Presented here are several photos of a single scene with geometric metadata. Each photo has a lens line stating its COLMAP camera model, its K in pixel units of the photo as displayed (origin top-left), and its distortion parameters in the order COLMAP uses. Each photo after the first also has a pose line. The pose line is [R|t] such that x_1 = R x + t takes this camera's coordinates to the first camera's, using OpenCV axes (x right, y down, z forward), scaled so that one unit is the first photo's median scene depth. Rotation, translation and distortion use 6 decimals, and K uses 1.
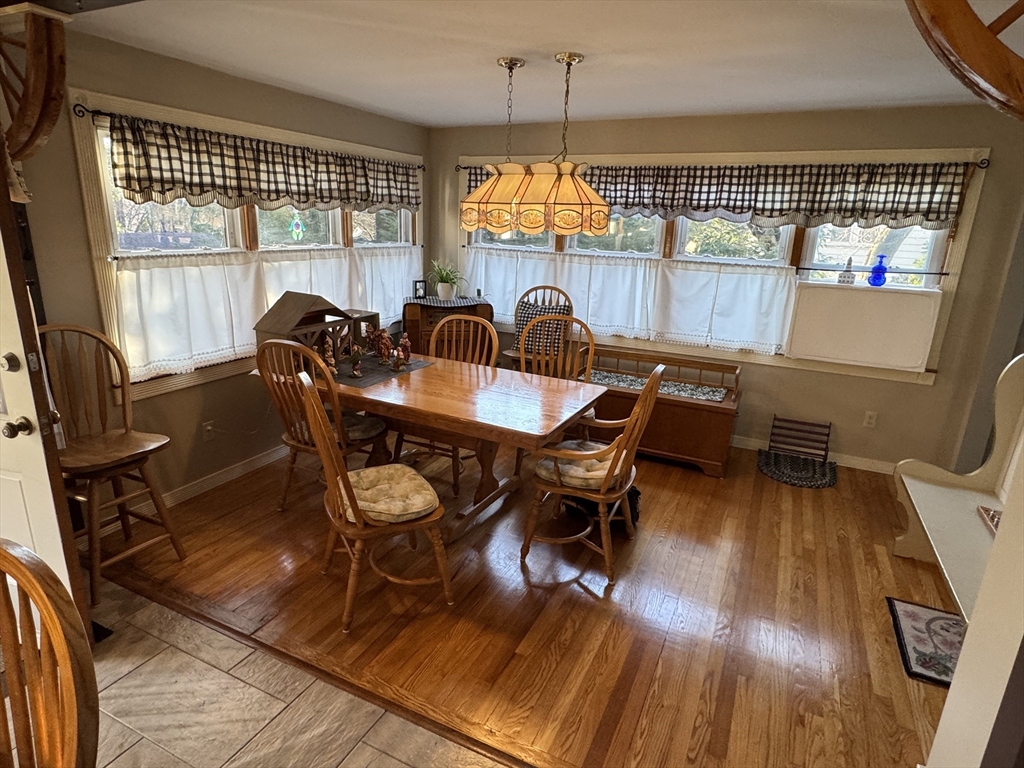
lens RADIAL K [[577.0, 0, 510.9], [0, 577.0, 384.1], [0, 0, 1]] dist [-0.004760, 0.001722]
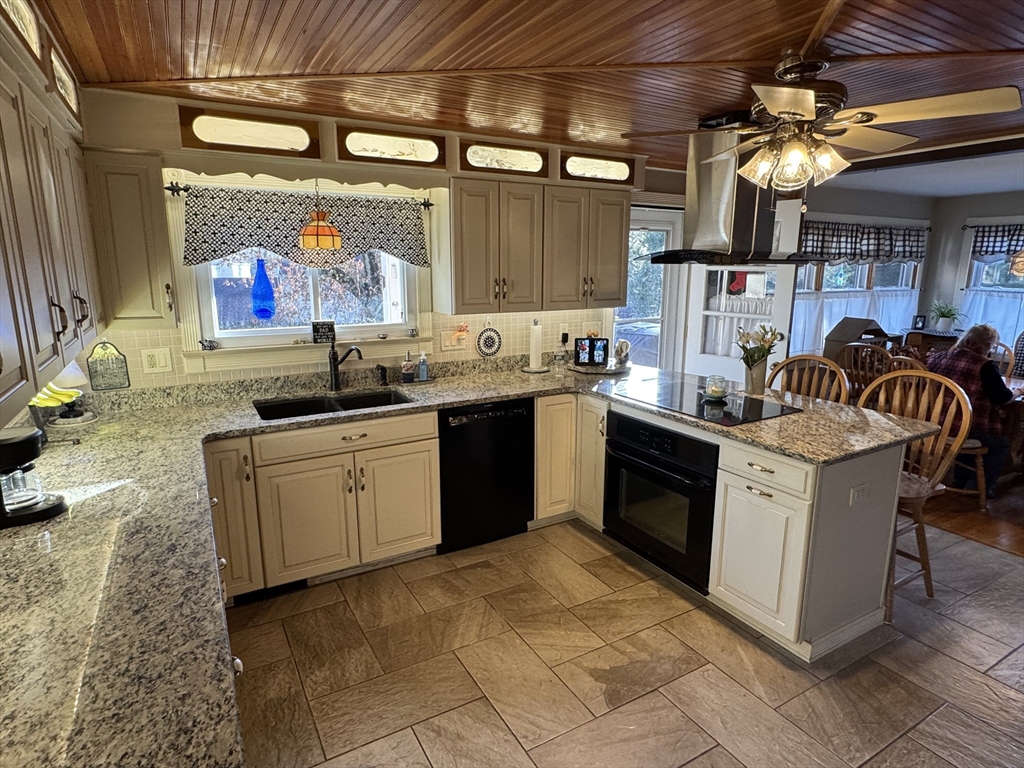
lens RADIAL K [[577.0, 0, 510.1], [0, 577.0, 384.9], [0, 0, 1]] dist [-0.004760, 0.001722]
pose [[0.818270, 0.089408, -0.567838, -0.172652], [-0.134154, 0.990254, -0.037401, 0.151859], [0.558960, 0.106781, 0.822290, -0.579156]]
